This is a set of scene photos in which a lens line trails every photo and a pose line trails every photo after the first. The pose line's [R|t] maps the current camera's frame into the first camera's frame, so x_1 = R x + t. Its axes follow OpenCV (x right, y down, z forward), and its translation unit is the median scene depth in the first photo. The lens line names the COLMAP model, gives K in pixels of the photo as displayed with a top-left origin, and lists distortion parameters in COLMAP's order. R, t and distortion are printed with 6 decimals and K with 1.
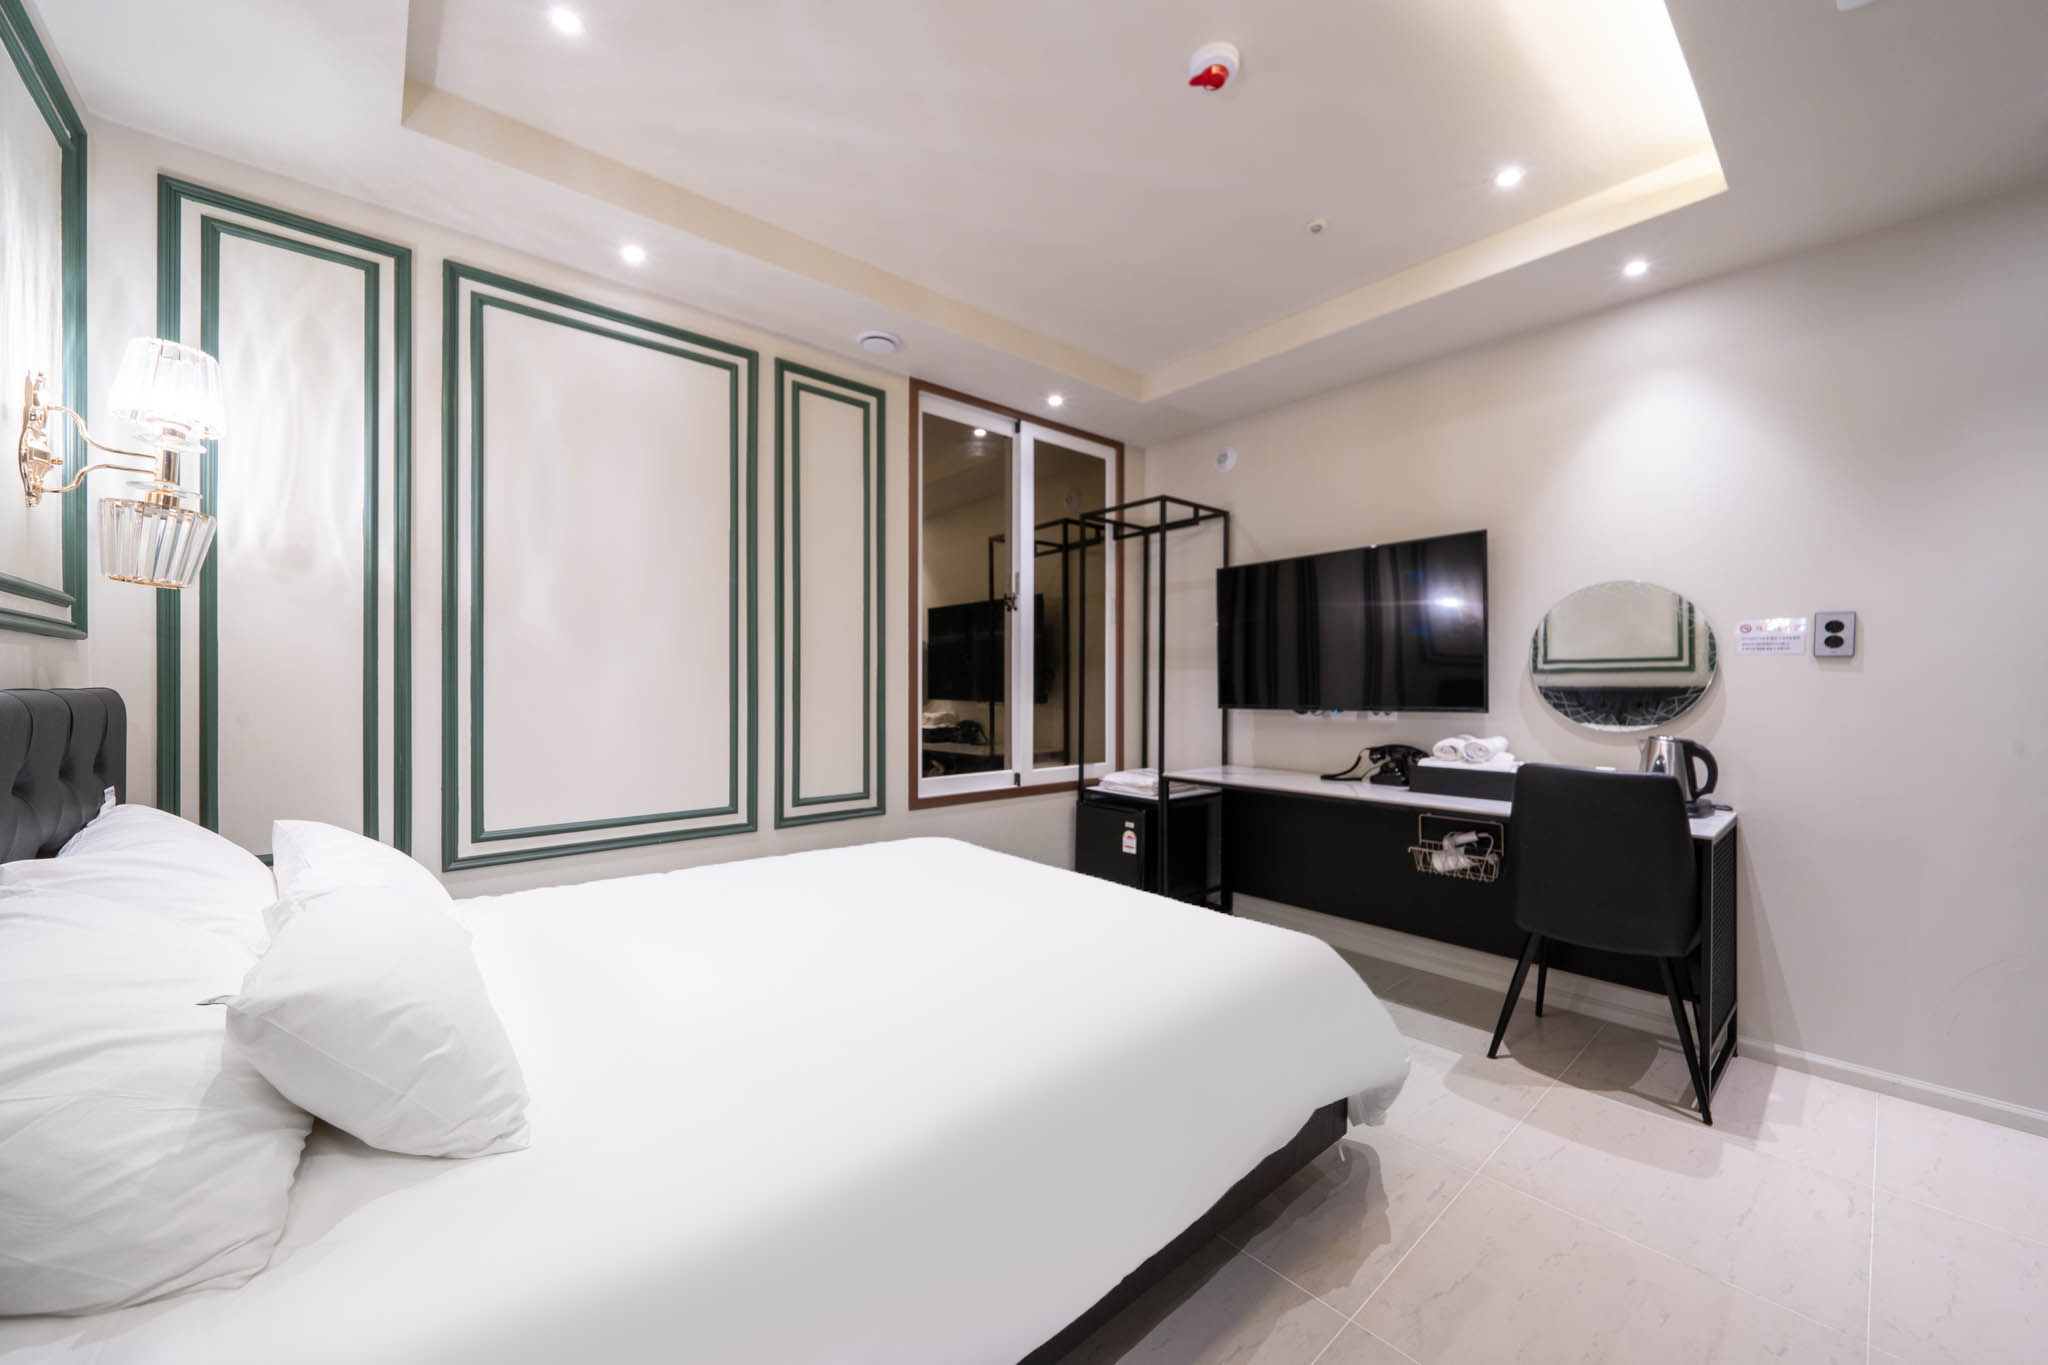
lens RADIAL K [[760.8, 0, 1024.0], [0, 760.8, 682.5], [0, 0, 1]] dist [-0.000259, -0.000064]
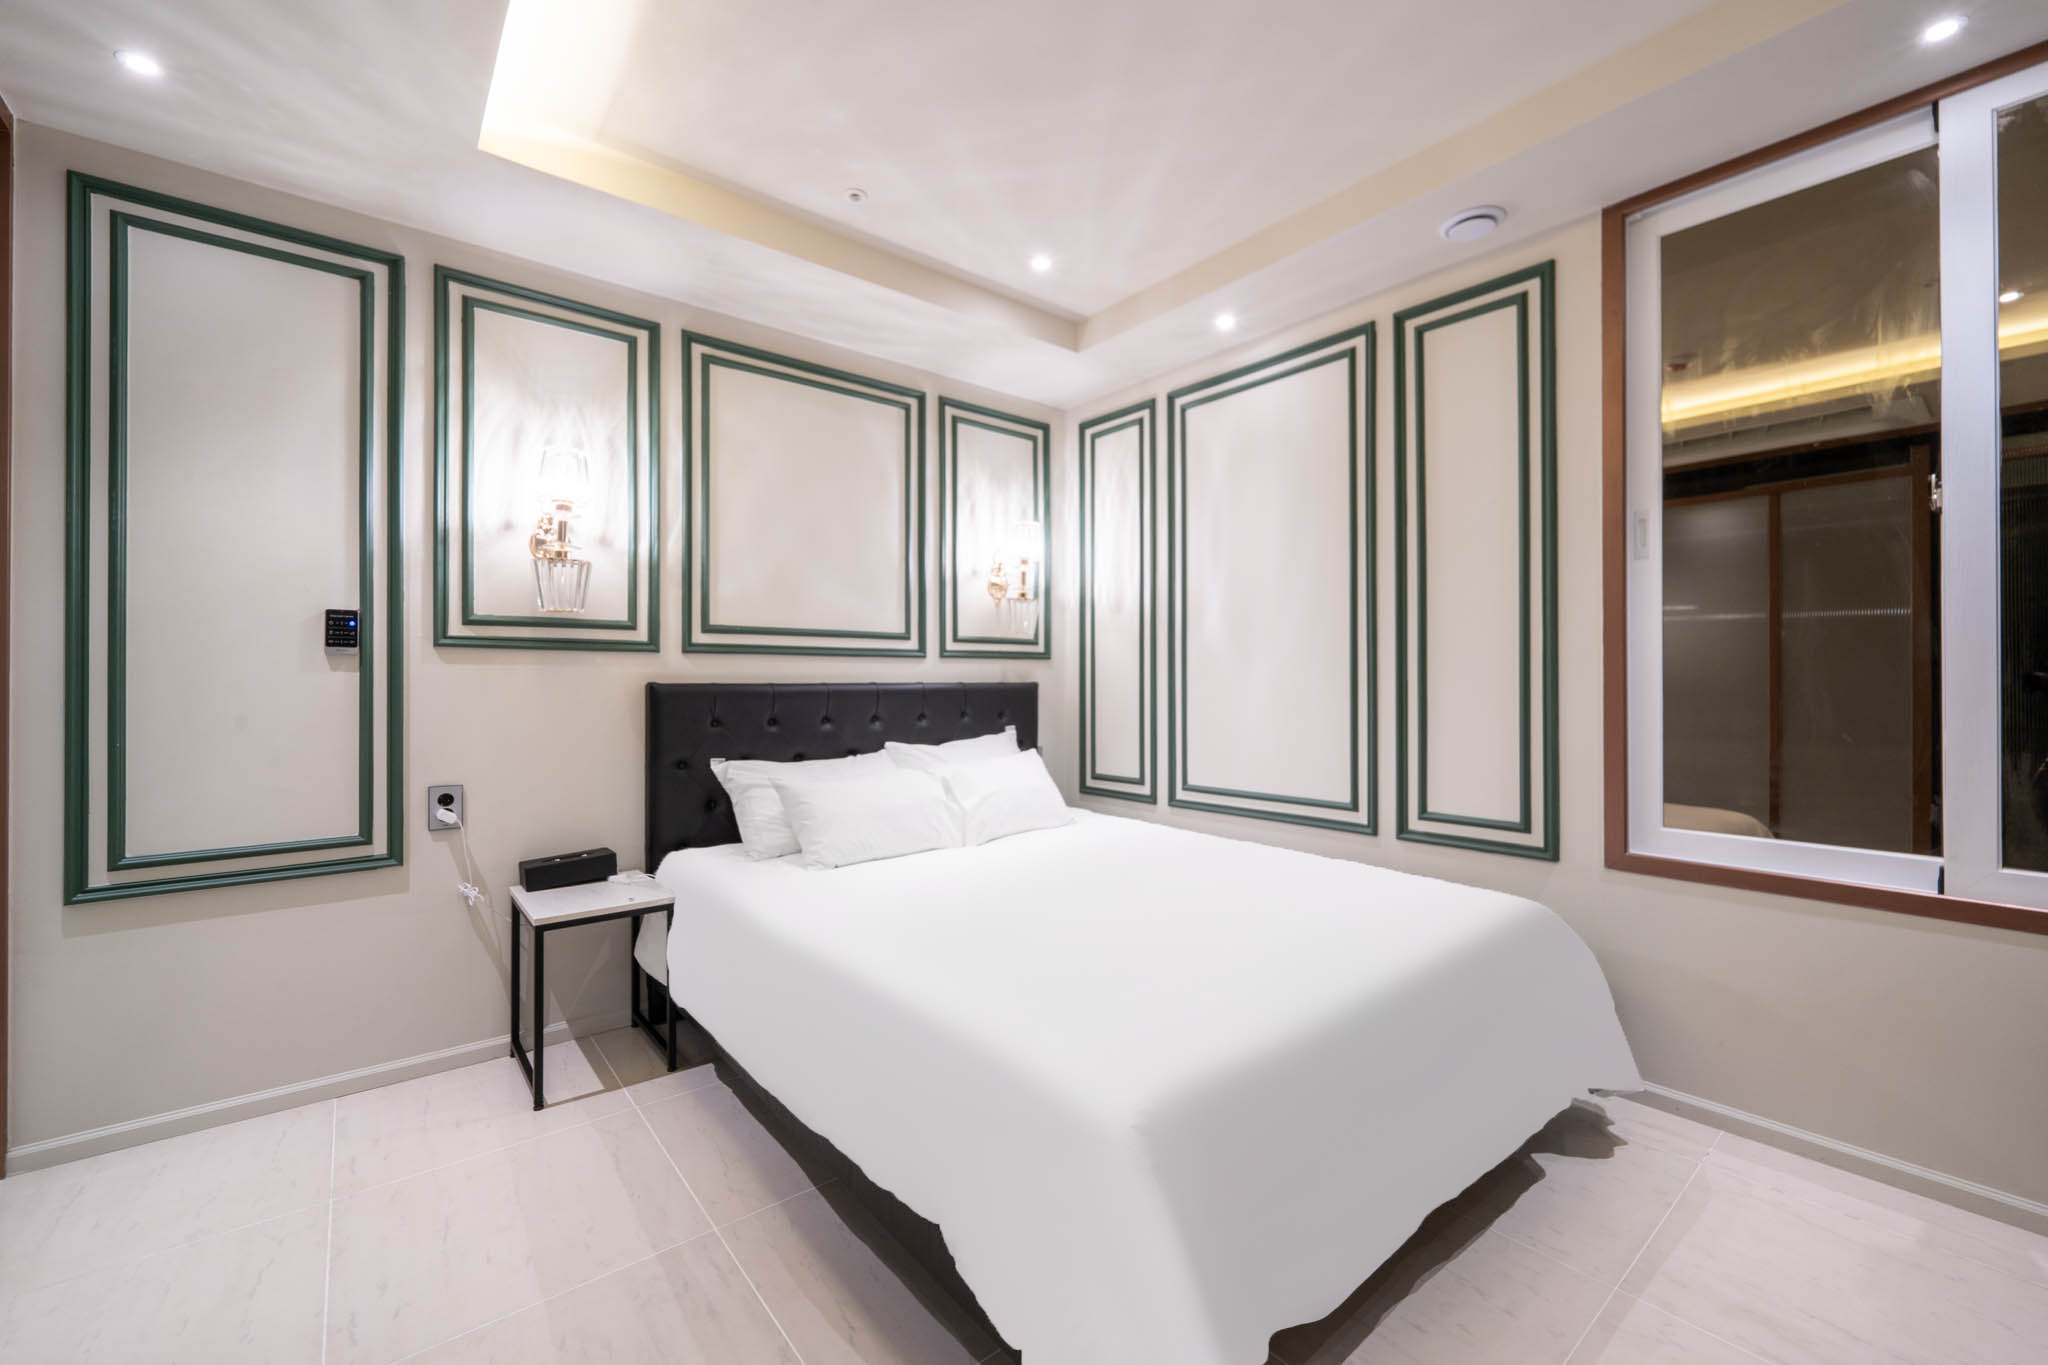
lens RADIAL K [[824.1, 0, 1021.7], [0, 824.1, 677.8], [0, 0, 1]] dist [-0.002417, -0.000367]
pose [[-0.031718, -0.003700, -0.999490, 0.674066], [0.009201, 0.999950, -0.003994, 0.002022], [0.999455, -0.009323, -0.031682, 0.604048]]
